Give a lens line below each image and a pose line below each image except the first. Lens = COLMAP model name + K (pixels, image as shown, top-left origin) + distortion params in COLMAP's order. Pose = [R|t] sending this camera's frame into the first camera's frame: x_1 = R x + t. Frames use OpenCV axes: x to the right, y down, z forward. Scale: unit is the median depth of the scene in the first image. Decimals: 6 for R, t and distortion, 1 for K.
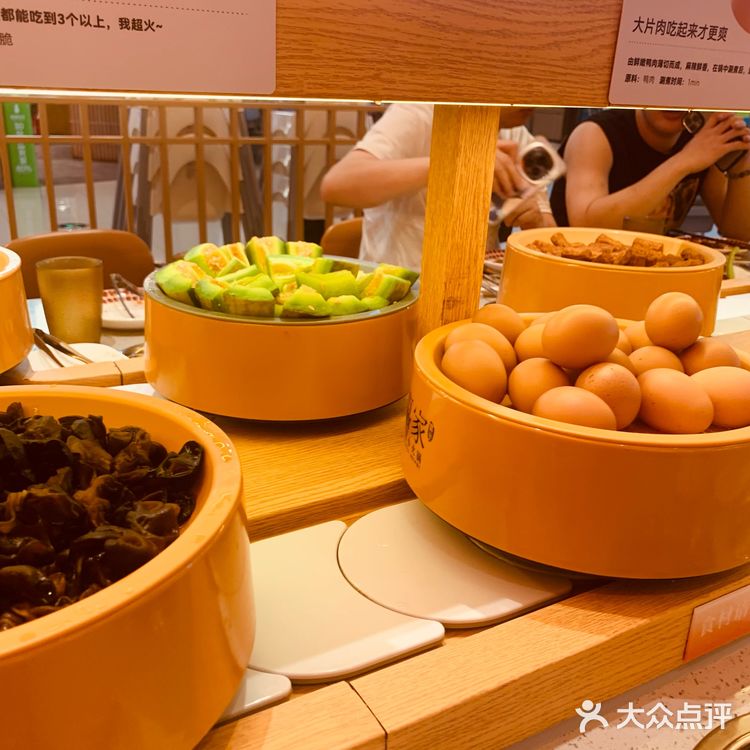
lens RADIAL K [[771.8, 0, 375.0], [0, 771.8, 375.0], [0, 0, 1]] dist [0.008259, -0.004799]
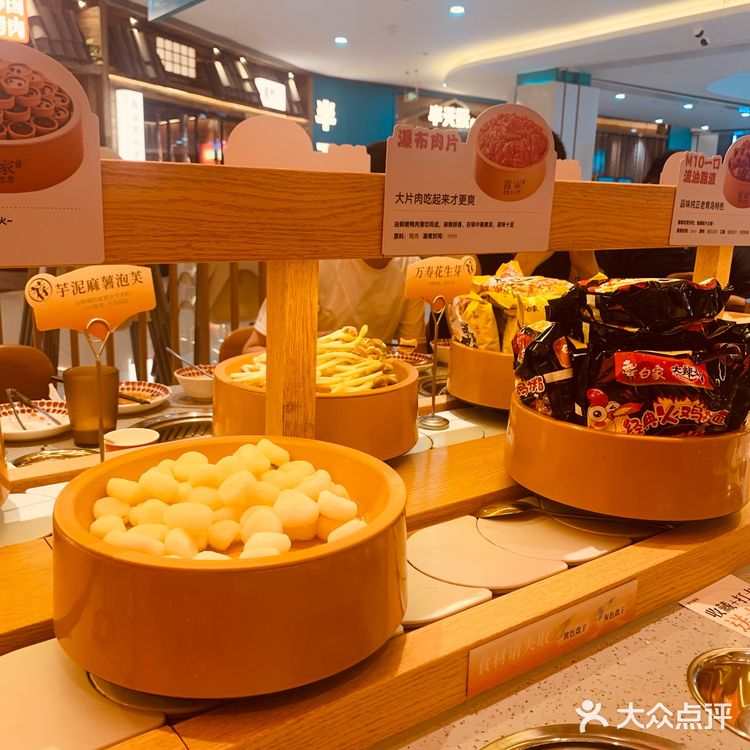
lens RADIAL K [[774.0, 0, 375.0], [0, 774.0, 375.0], [0, 0, 1]] dist [0.104949, -0.230425]
pose [[0.995602, -0.033908, 0.087338, 0.169384], [0.044341, 0.991730, -0.120436, 0.008654], [-0.082532, 0.123779, 0.988872, -0.279401]]
